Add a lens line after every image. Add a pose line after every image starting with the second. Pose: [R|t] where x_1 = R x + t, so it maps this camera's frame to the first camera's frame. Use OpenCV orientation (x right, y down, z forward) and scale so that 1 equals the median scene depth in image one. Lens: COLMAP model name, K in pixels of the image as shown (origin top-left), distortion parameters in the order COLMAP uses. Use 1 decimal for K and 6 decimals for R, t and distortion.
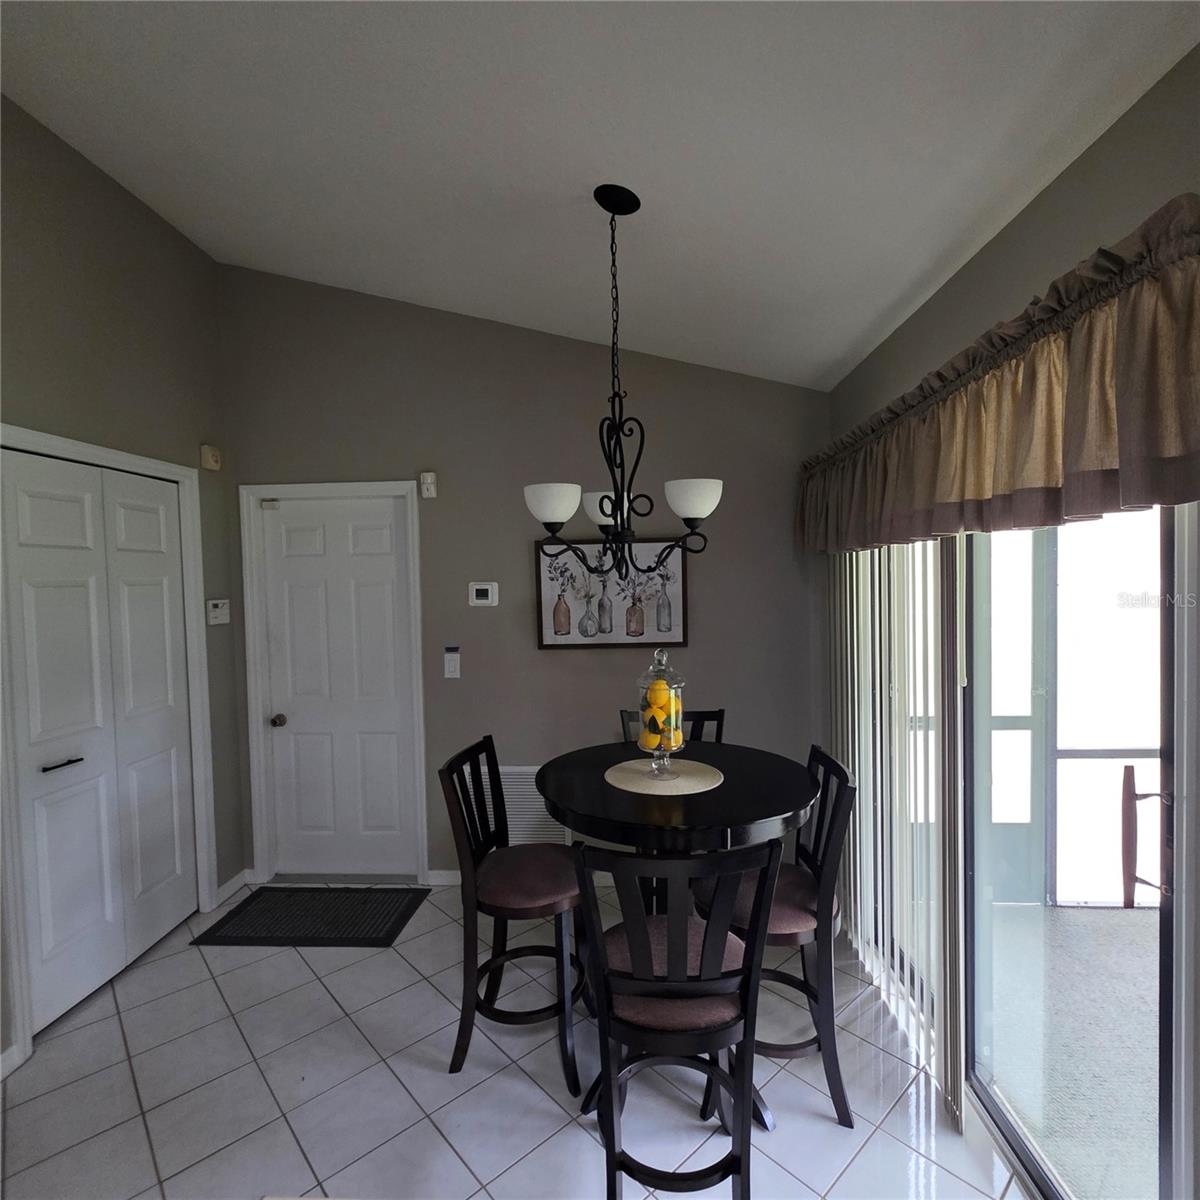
lens RADIAL K [[646.8, 0, 600.5], [0, 646.8, 600.8], [0, 0, 1]] dist [0.003247, -0.000915]
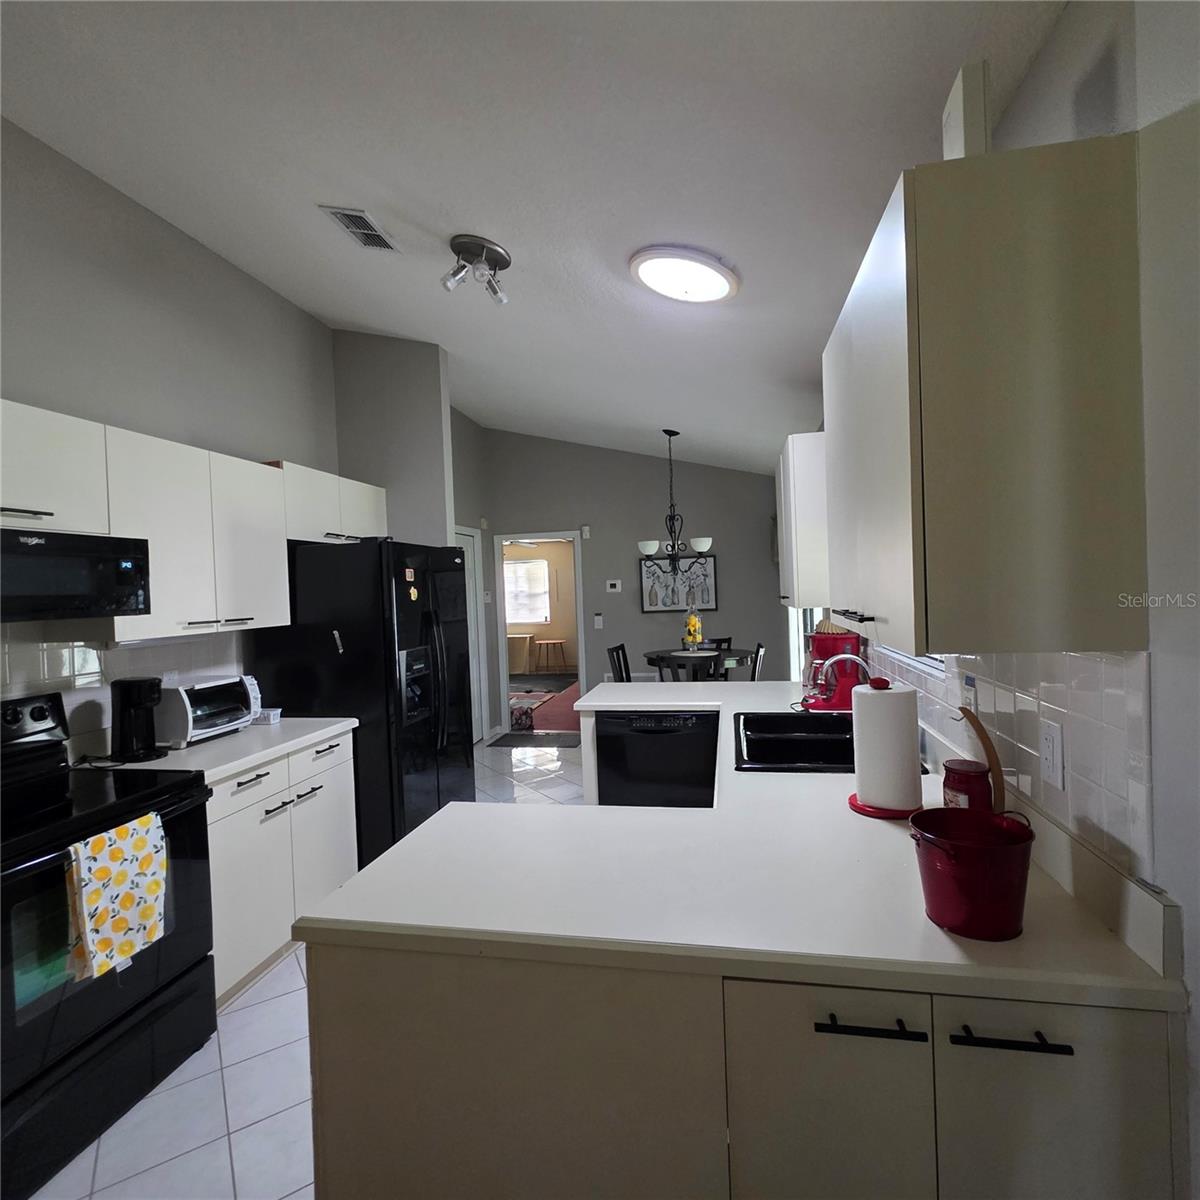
lens RADIAL K [[646.8, 0, 600.3], [0, 646.8, 598.6], [0, 0, 1]] dist [0.003247, -0.000915]
pose [[0.989506, -0.017667, -0.143406, 0.064068], [0.015750, 0.999771, -0.014494, 0.057314], [0.143629, 0.012083, 0.989558, -0.989229]]
